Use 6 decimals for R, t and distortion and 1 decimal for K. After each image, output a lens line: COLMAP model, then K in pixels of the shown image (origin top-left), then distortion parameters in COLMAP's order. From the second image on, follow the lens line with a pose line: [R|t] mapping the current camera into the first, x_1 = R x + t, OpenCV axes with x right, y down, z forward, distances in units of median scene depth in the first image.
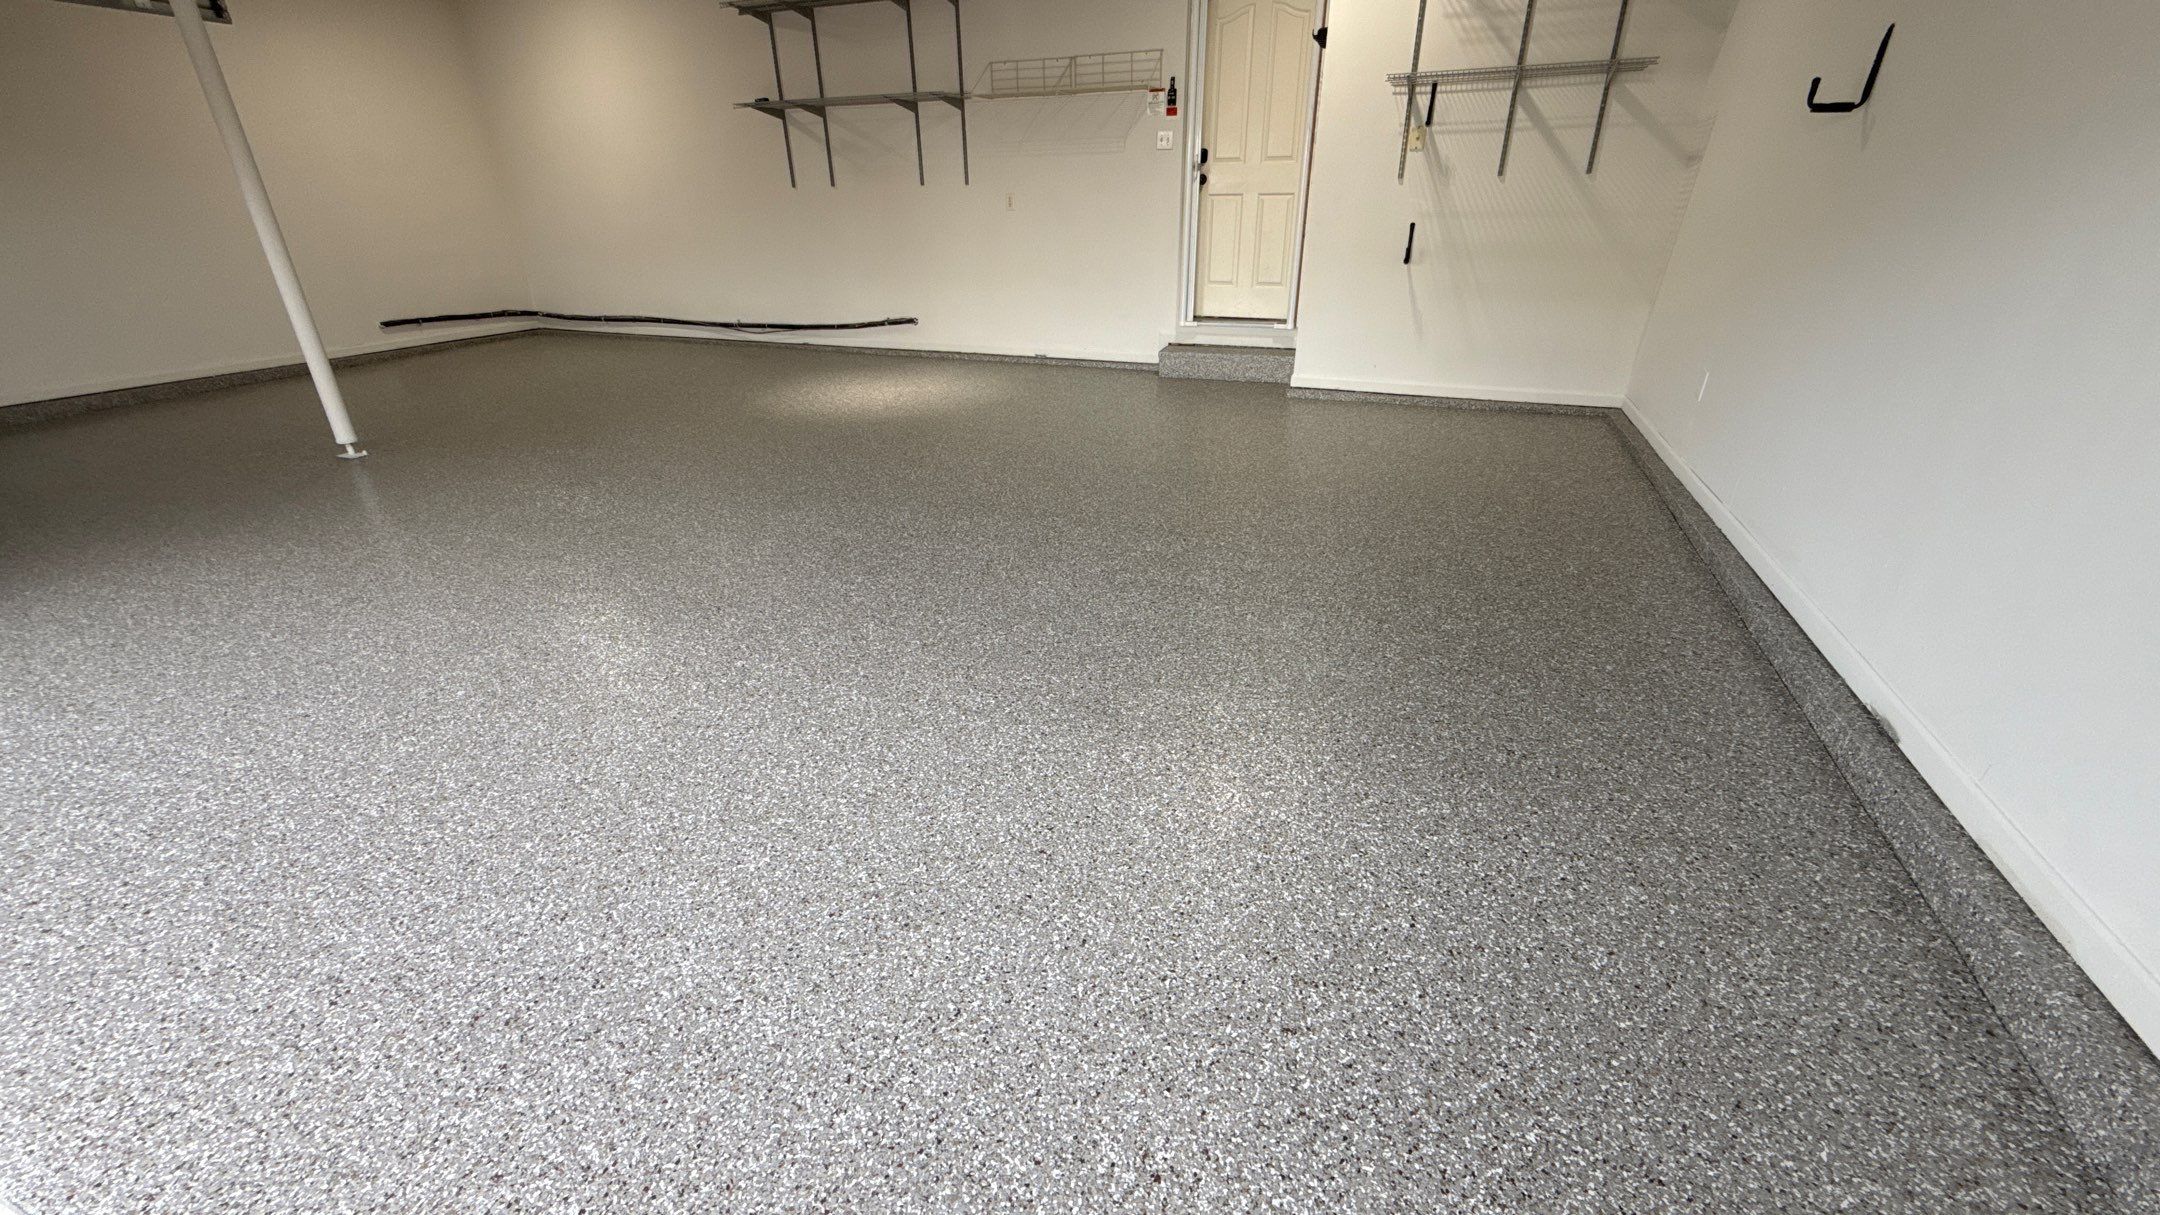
lens RADIAL K [[854.9, 0, 1083.9], [0, 854.9, 608.6], [0, 0, 1]] dist [0.001590, -0.000604]
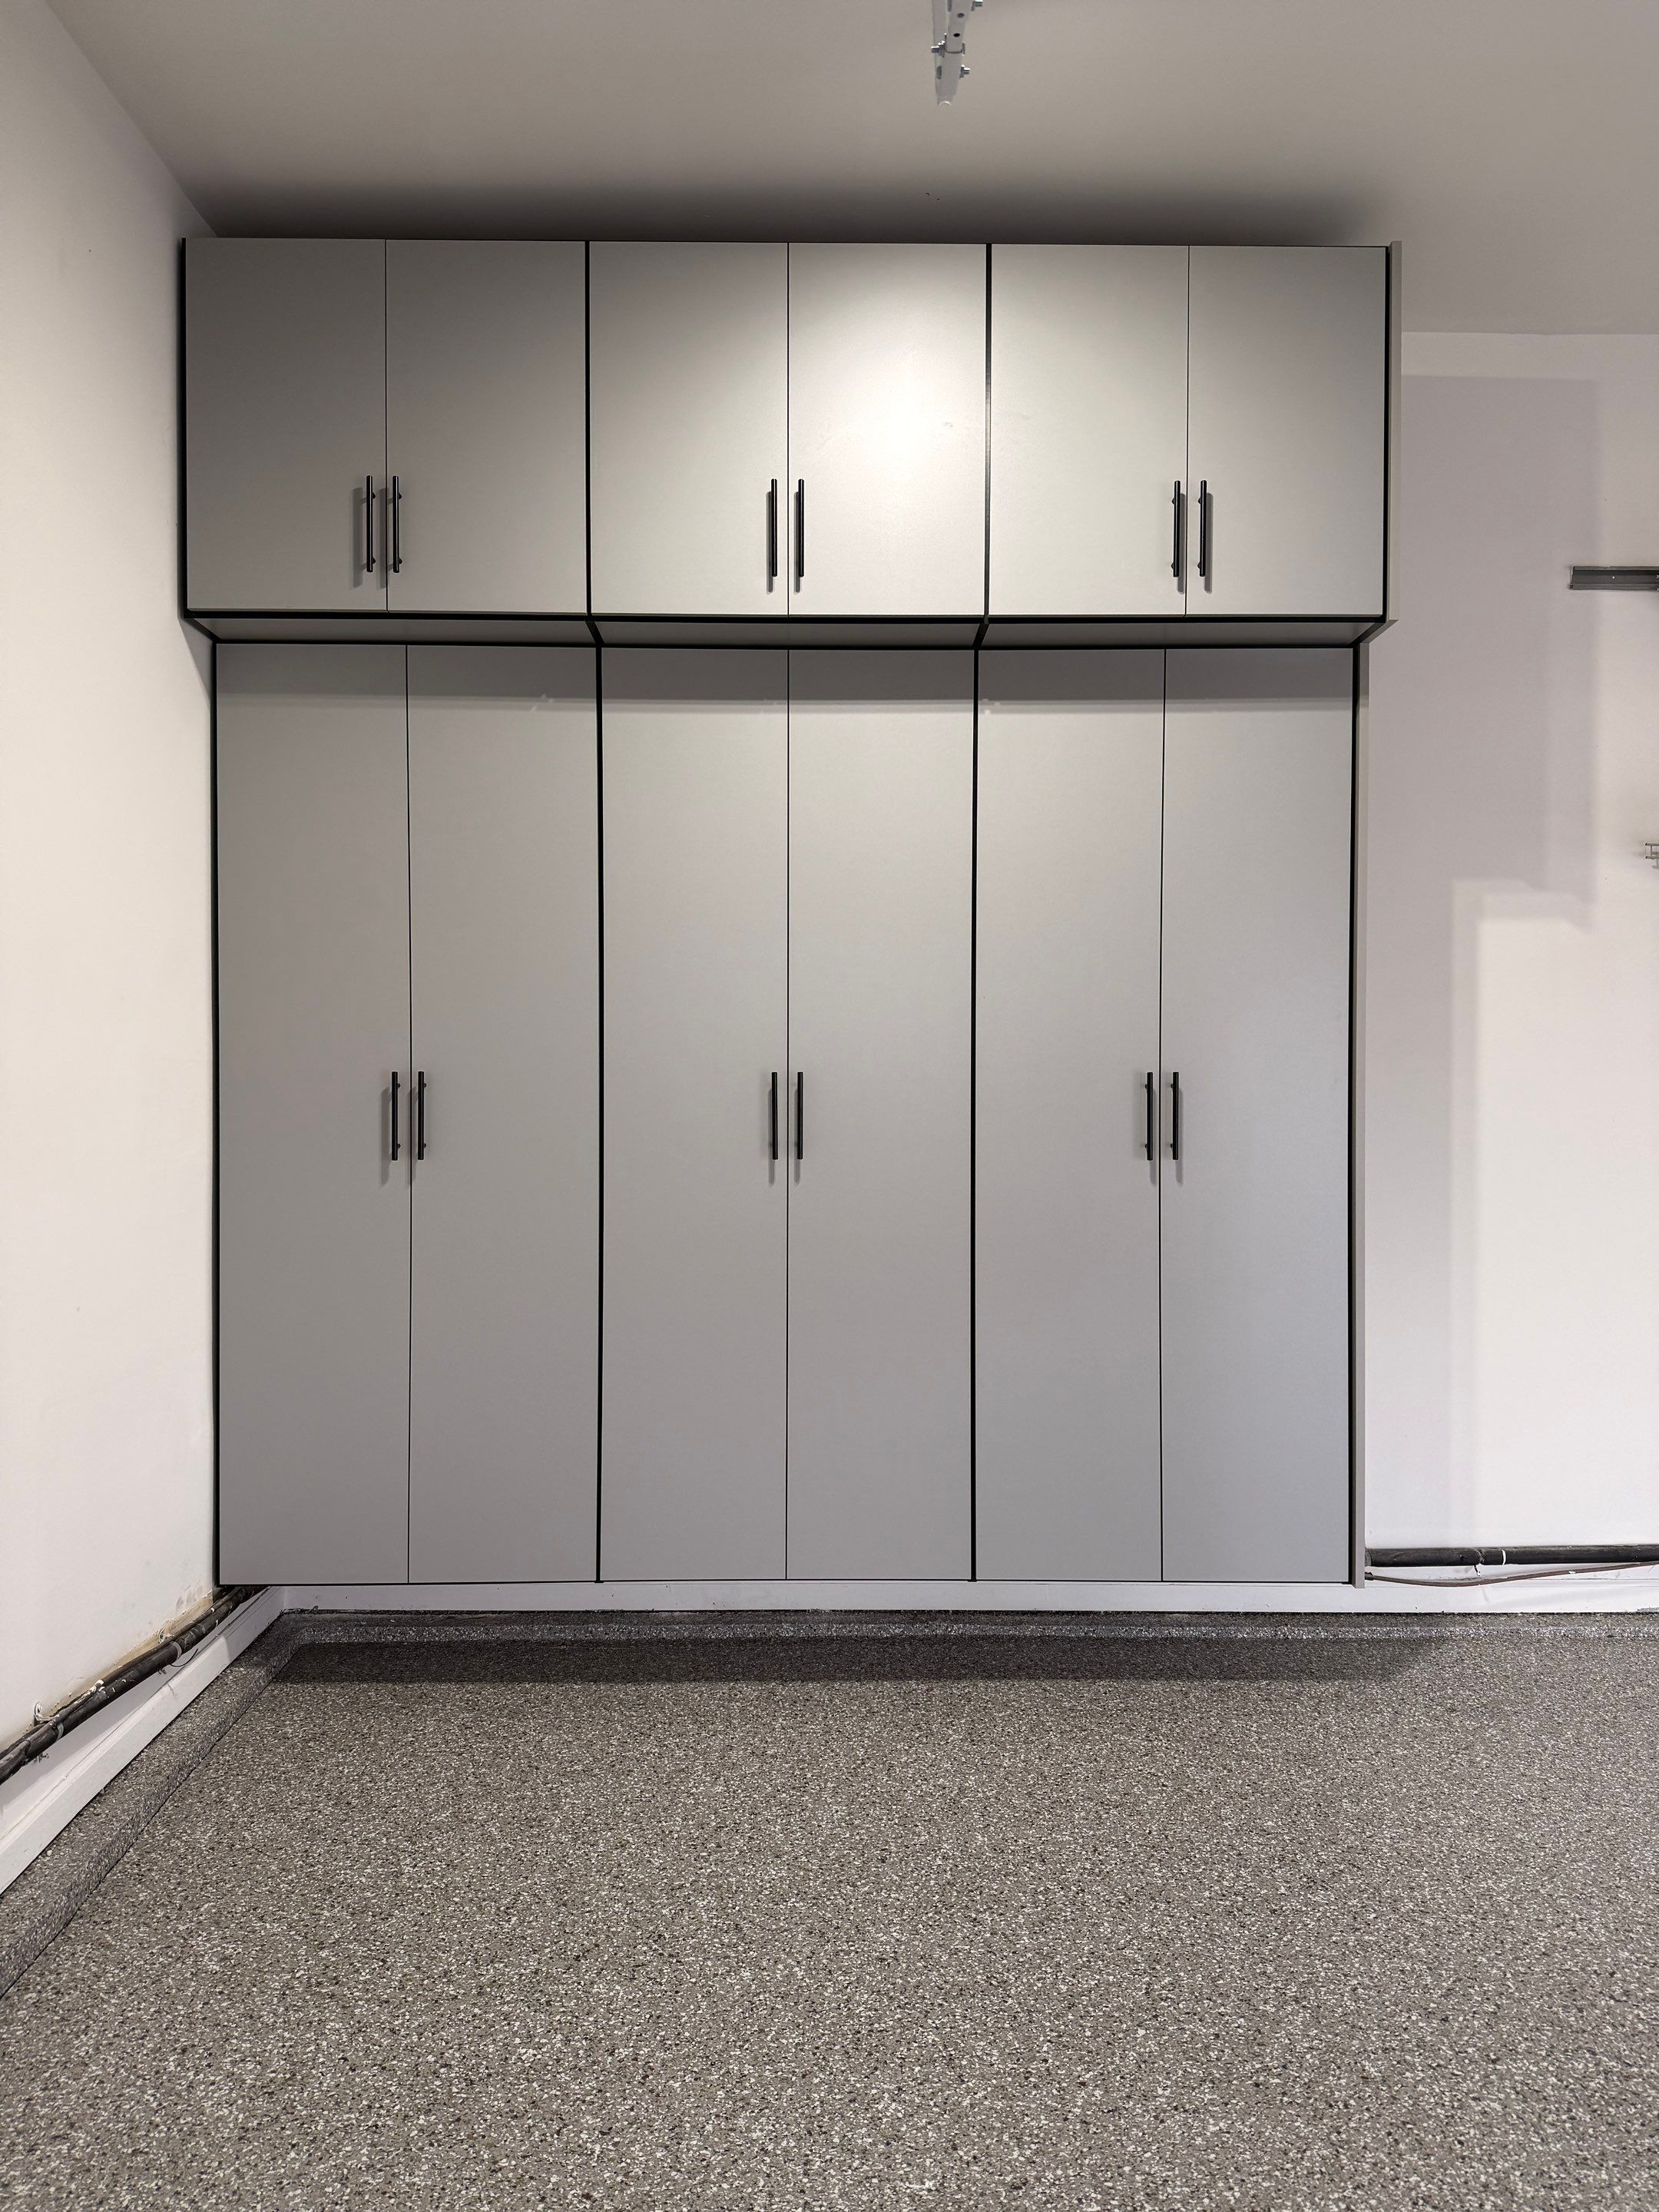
lens RADIAL K [[1584.8, 0, 829.5], [0, 1584.8, 1106.0], [0, 0, 1]] dist [0.004501, -0.007419]
pose [[0.927283, 0.006673, 0.374302, -1.196684], [0.152755, 0.906073, -0.394586, -0.470255], [-0.341778, 0.423069, 0.839167, 0.955190]]
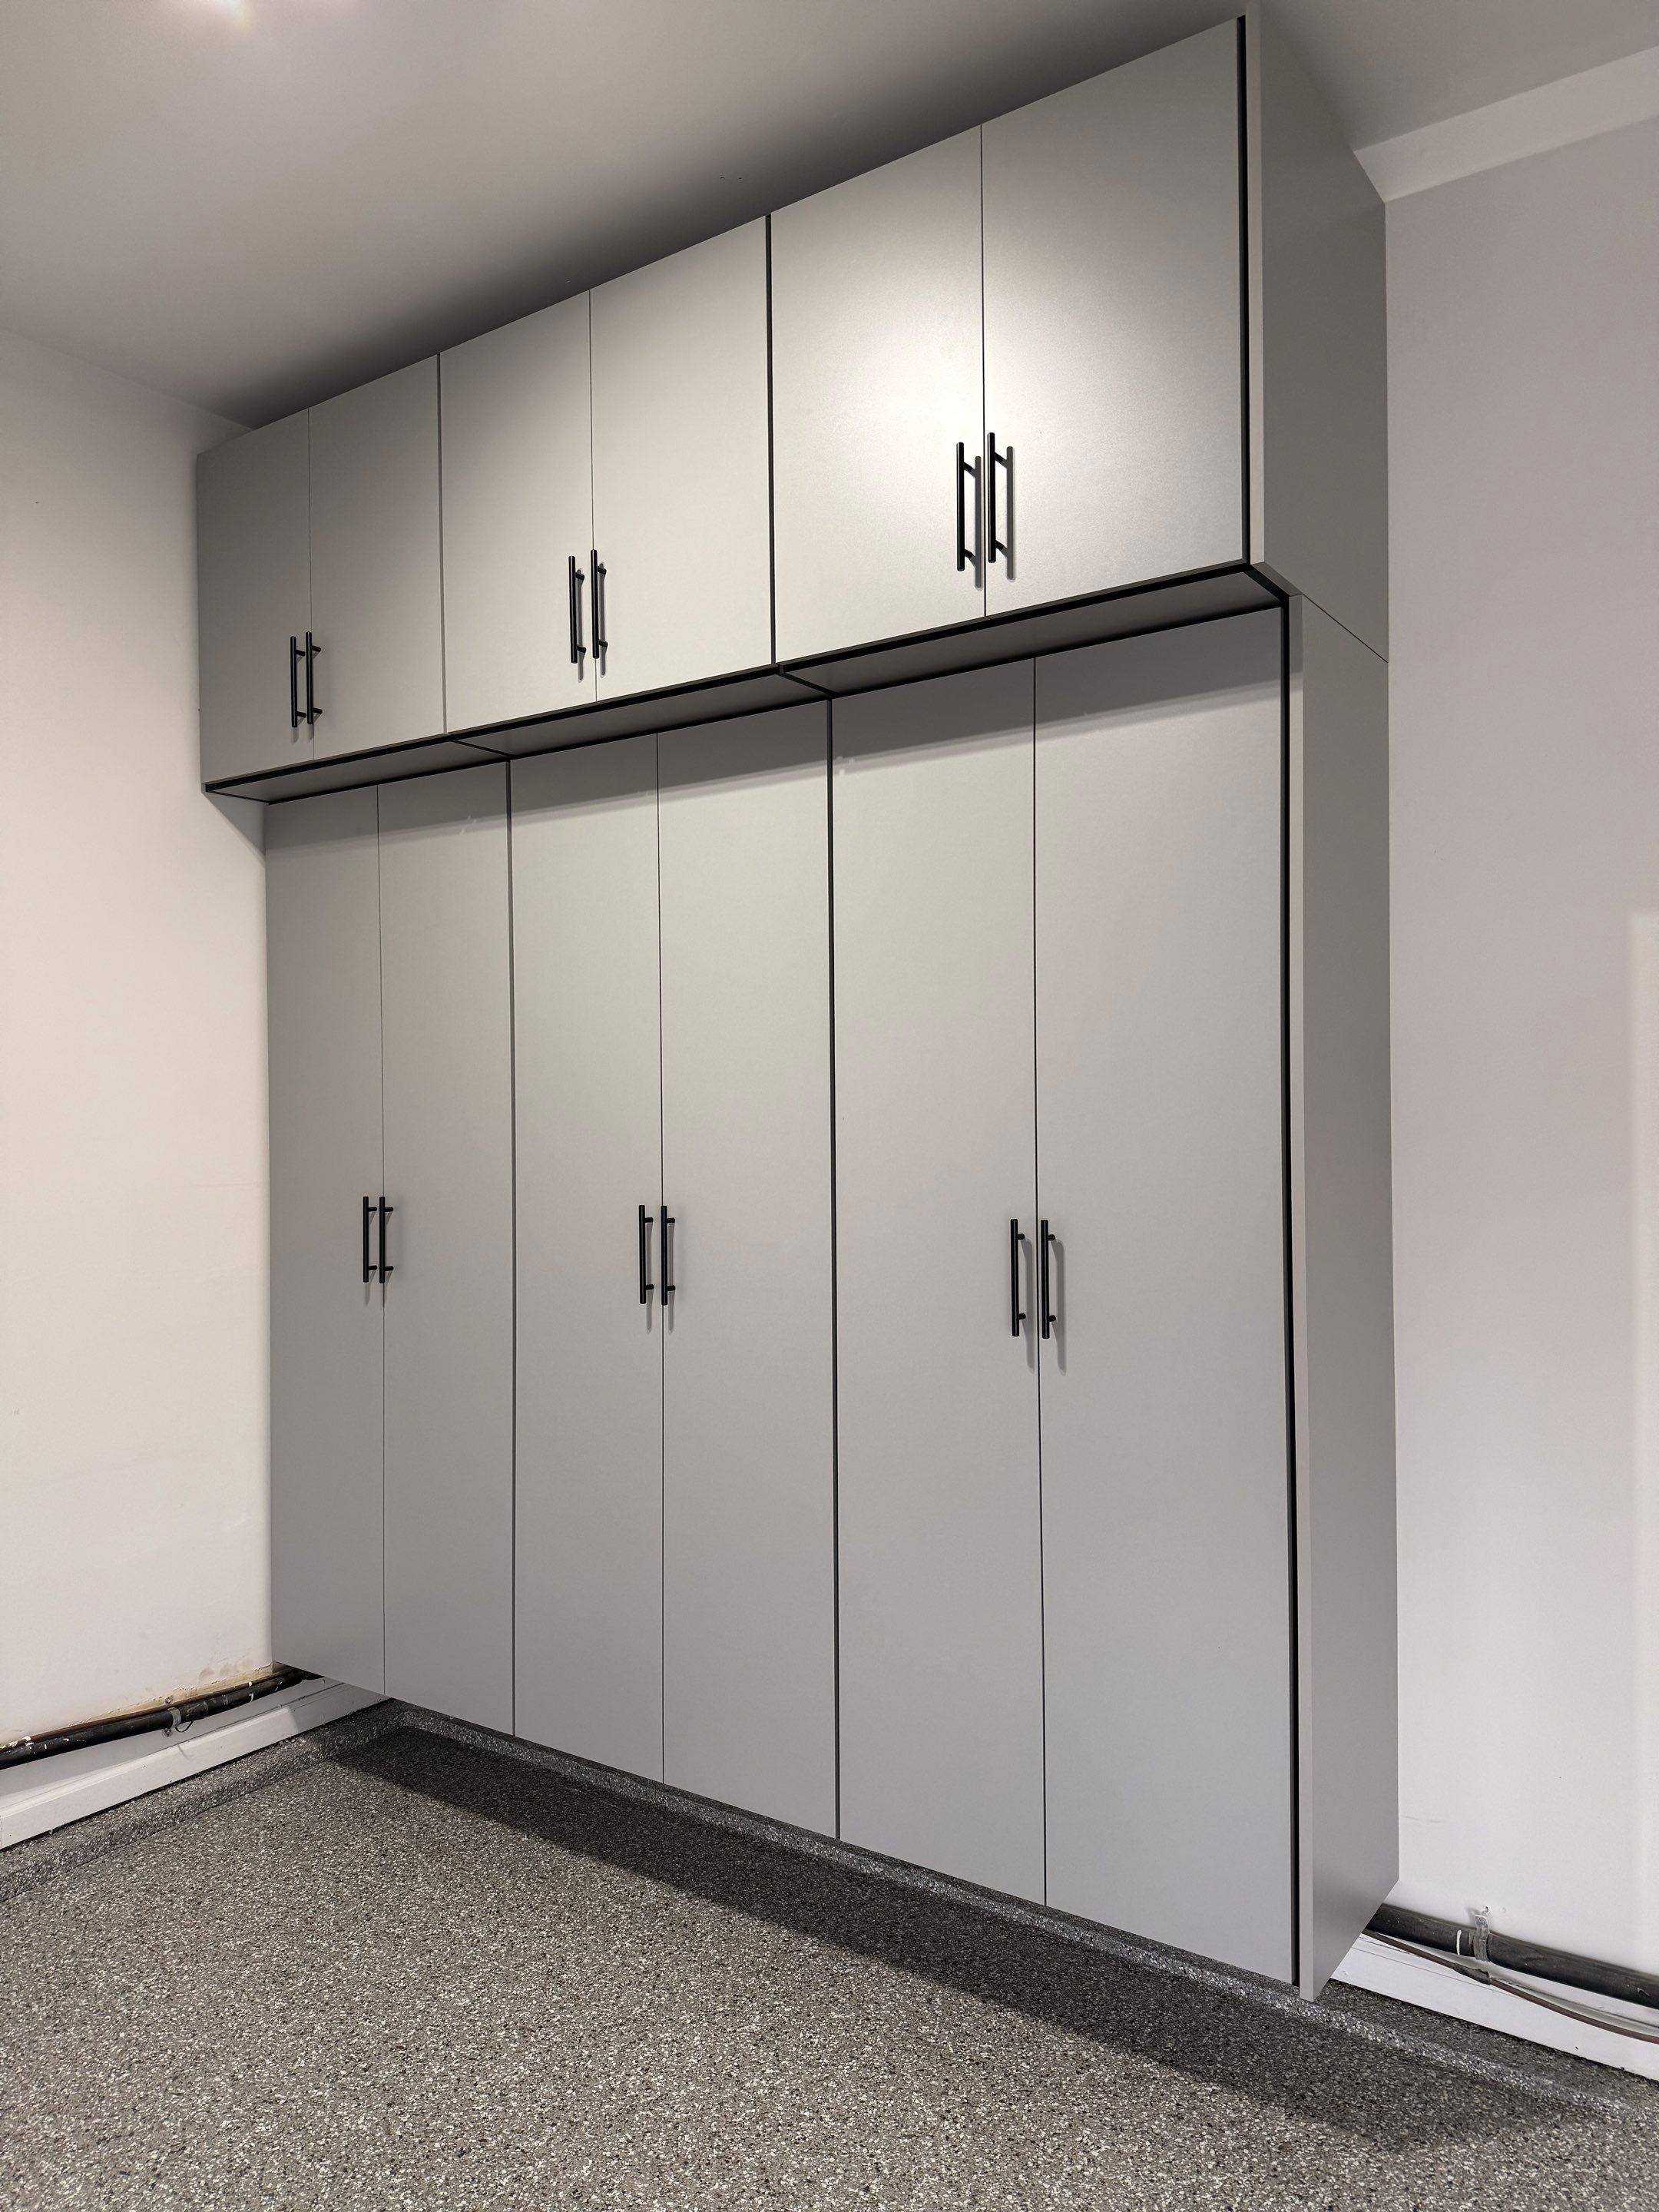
lens RADIAL K [[1584.8, 0, 829.5], [0, 1584.8, 1106.0], [0, 0, 1]] dist [0.004501, -0.007419]
pose [[0.969870, 0.001358, -0.243620, -0.735177], [-0.106775, 0.901195, -0.420056, -0.544460], [0.218979, 0.433413, 0.874186, 0.996537]]
